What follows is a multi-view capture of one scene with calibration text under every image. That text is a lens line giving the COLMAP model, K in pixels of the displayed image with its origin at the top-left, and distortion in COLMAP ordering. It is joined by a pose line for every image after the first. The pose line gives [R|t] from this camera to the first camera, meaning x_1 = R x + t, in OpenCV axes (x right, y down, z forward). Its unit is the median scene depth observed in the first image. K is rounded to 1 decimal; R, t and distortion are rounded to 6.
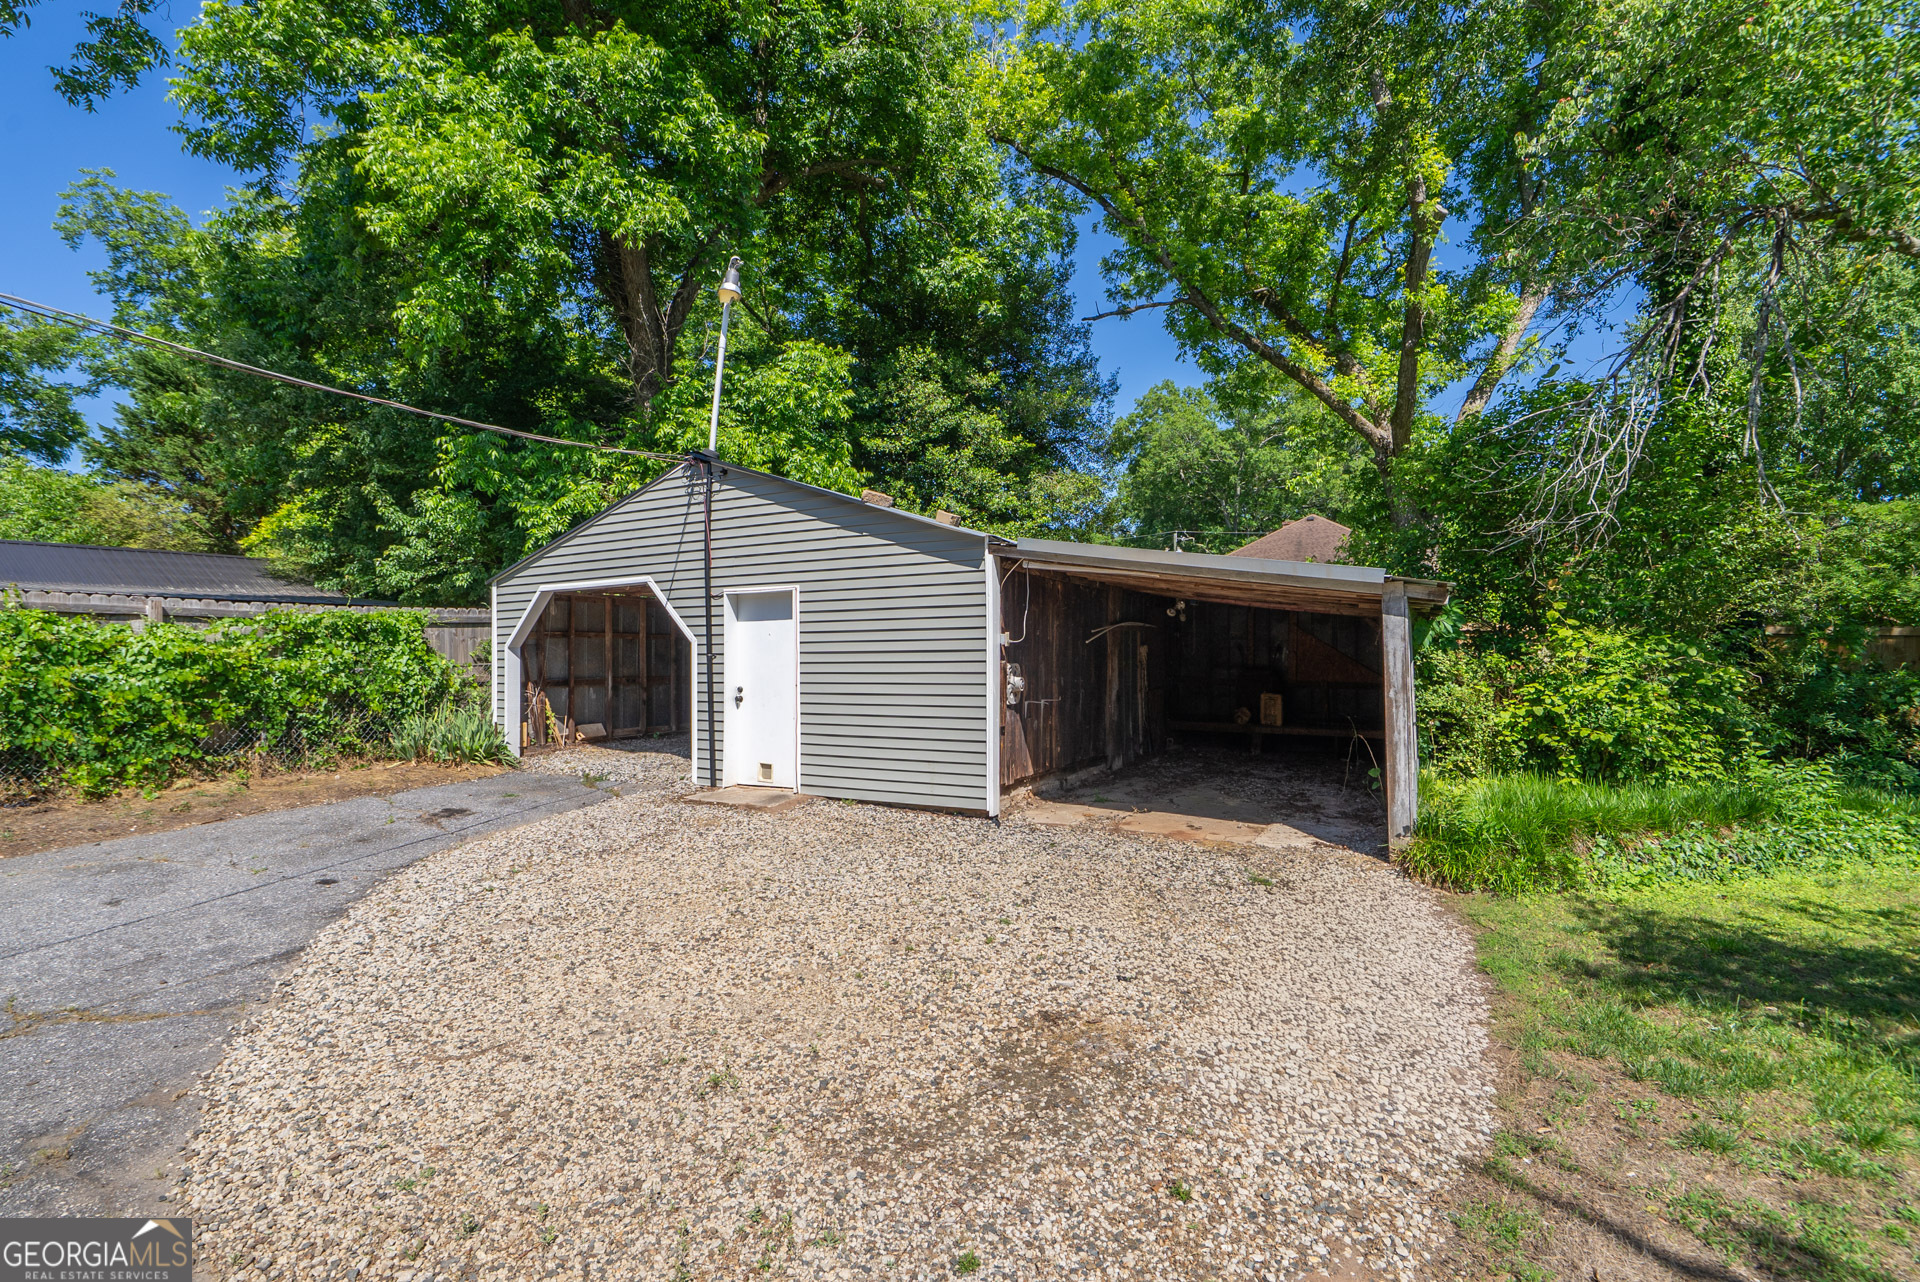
lens RADIAL K [[882.0, 0, 966.9], [0, 882.0, 655.2], [0, 0, 1]] dist [-0.001928, -0.000137]
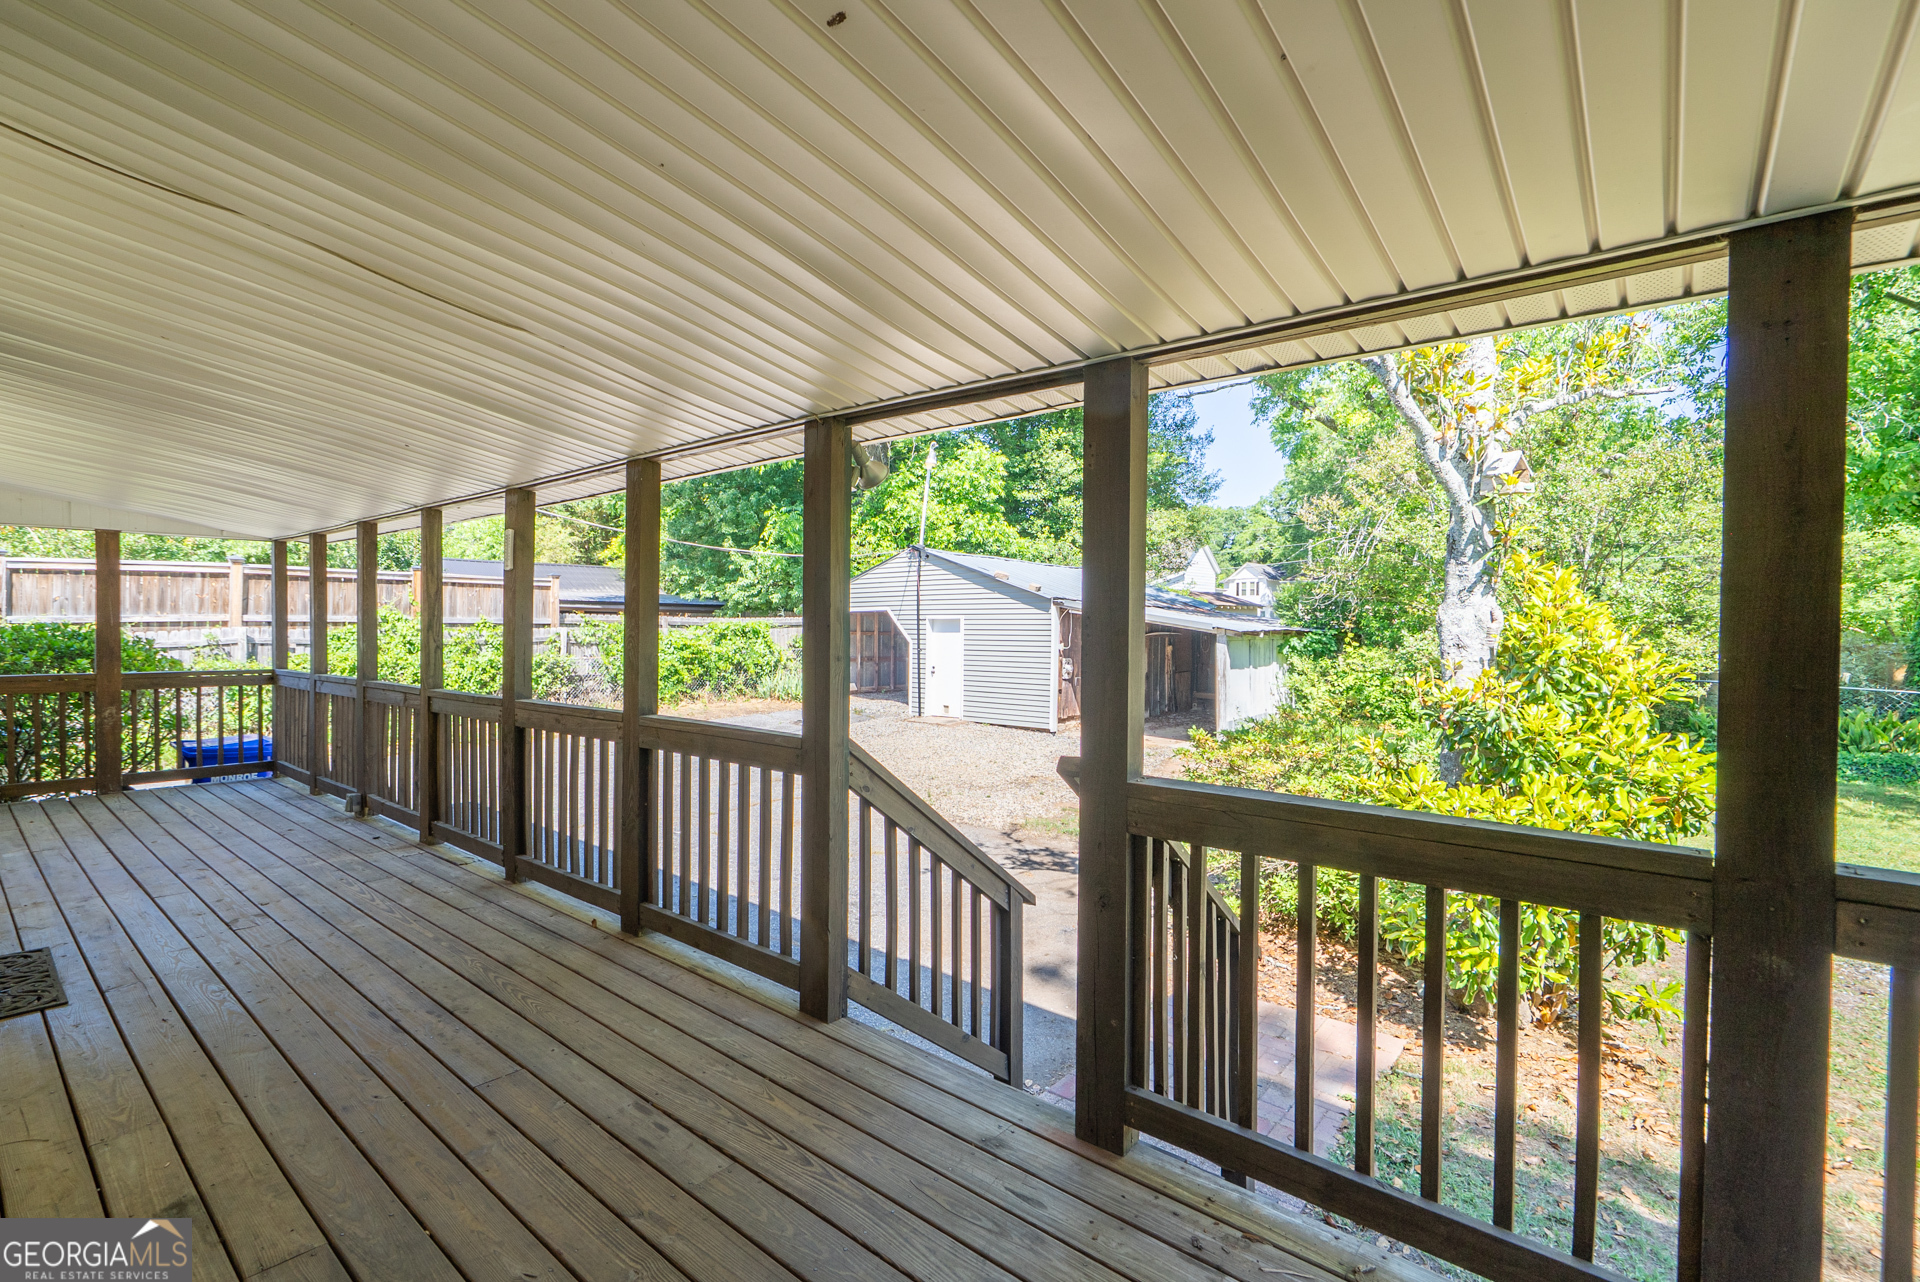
lens RADIAL K [[882.0, 0, 966.9], [0, 882.0, 655.2], [0, 0, 1]] dist [-0.001928, -0.000137]
pose [[0.979829, 0.023783, -0.198415, 0.192798], [-0.017447, 0.999282, 0.033618, -0.052159], [0.199073, -0.029479, 0.979541, -0.857180]]
